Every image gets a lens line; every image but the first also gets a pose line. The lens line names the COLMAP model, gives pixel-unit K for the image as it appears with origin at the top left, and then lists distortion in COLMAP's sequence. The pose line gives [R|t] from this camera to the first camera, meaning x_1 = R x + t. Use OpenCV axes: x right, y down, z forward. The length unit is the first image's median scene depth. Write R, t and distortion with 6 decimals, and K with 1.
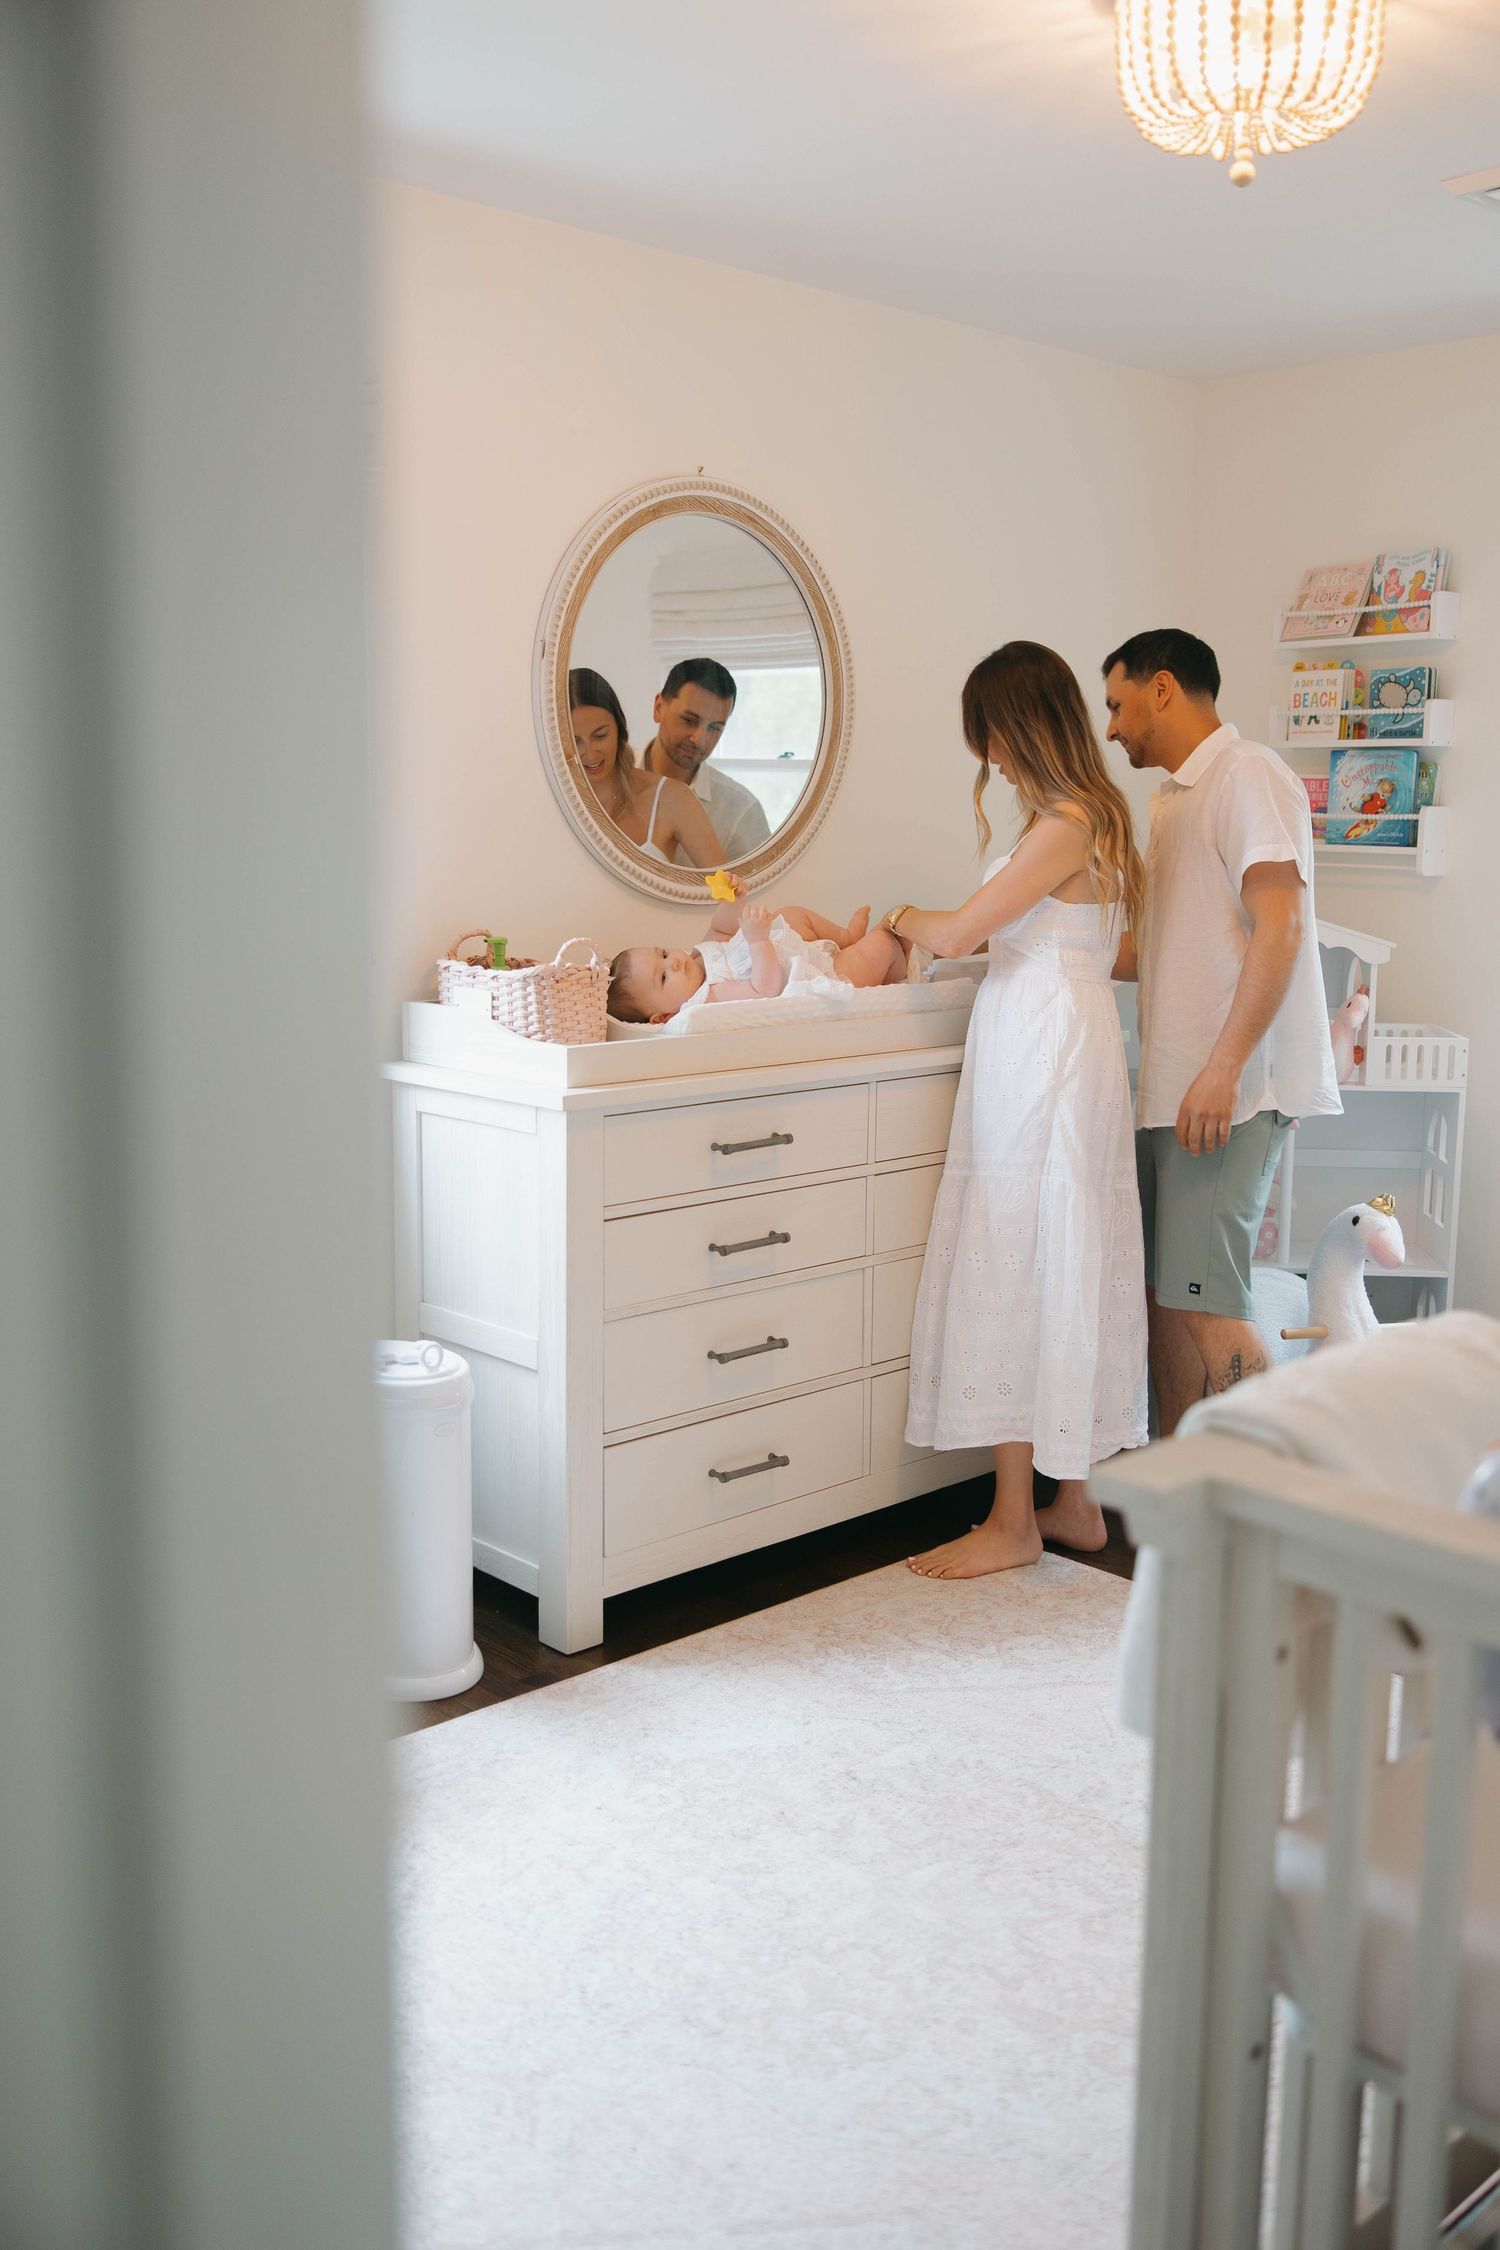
lens RADIAL K [[2016.5, 0, 741.2], [0, 2016.5, 1121.3], [0, 0, 1]] dist [0.003628, -0.004540]
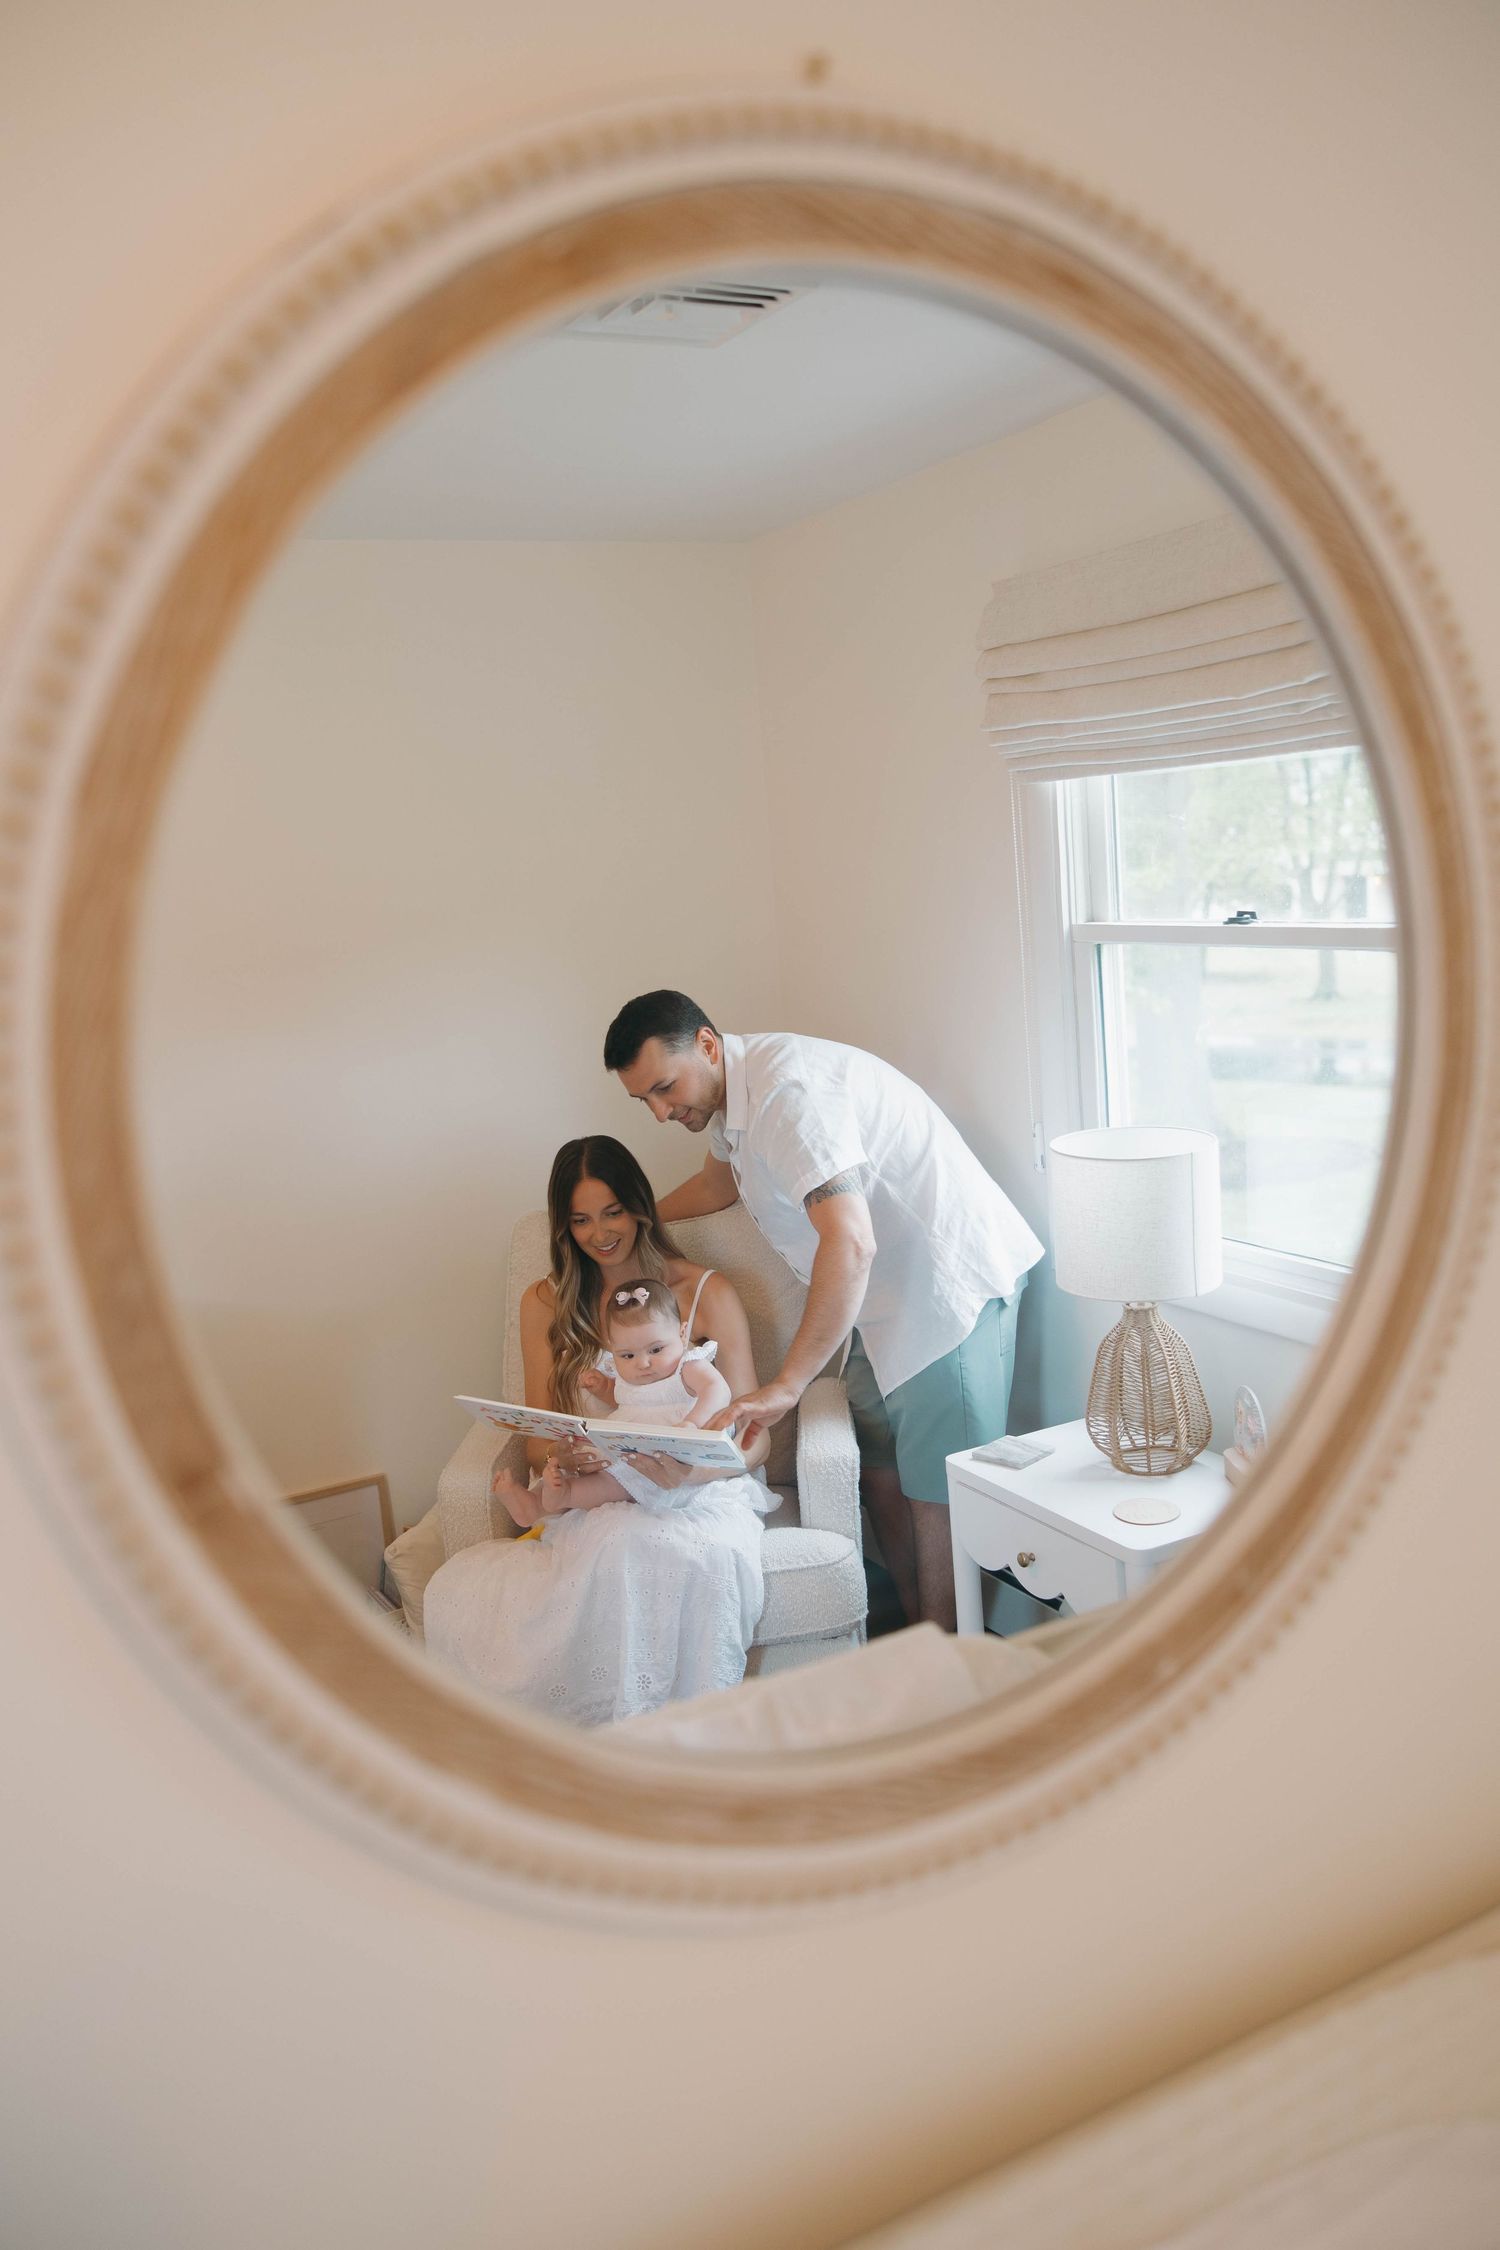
lens RADIAL K [[1784.5, 0, 748.3], [0, 1784.5, 1117.9], [0, 0, 1]] dist [-0.008704, 0.014448]
pose [[0.967715, -0.058223, -0.245229, 0.012668], [0.056093, 0.998303, -0.015671, -0.177239], [0.245725, 0.001409, 0.969338, 0.699828]]
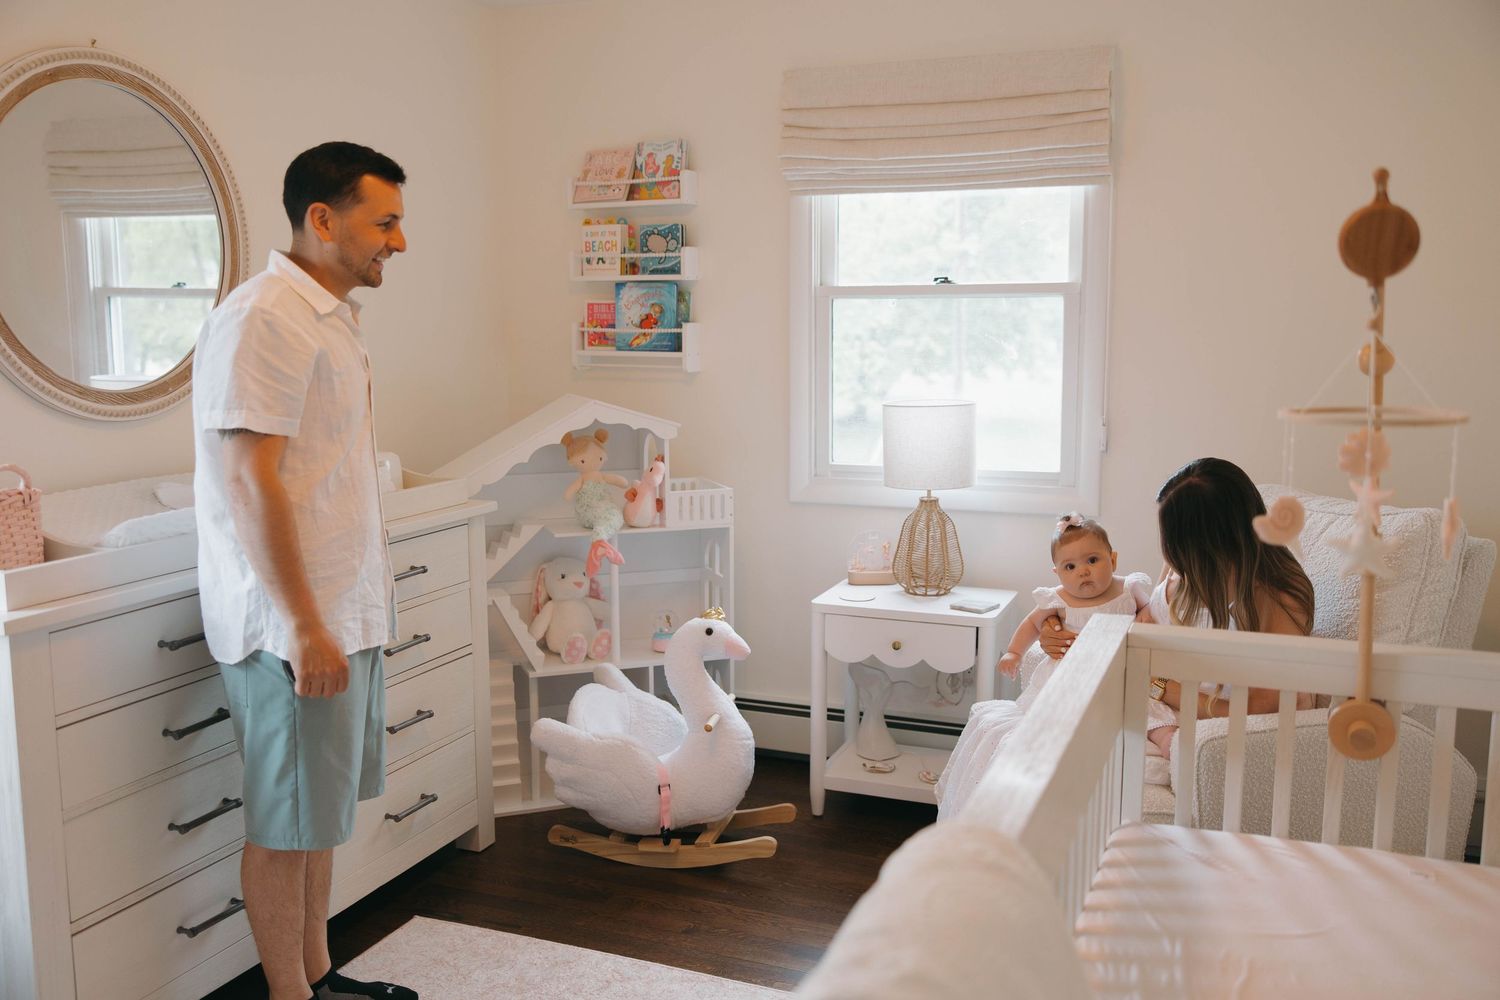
lens RADIAL K [[1330.6, 0, 745.9], [0, 1330.6, 499.4], [0, 0, 1]] dist [0.002649, 0.017763]
pose [[0.906558, -0.072073, 0.415882, -0.015811], [0.077442, 0.996989, 0.003966, -0.034220], [-0.414915, 0.028611, 0.909410, 0.145037]]
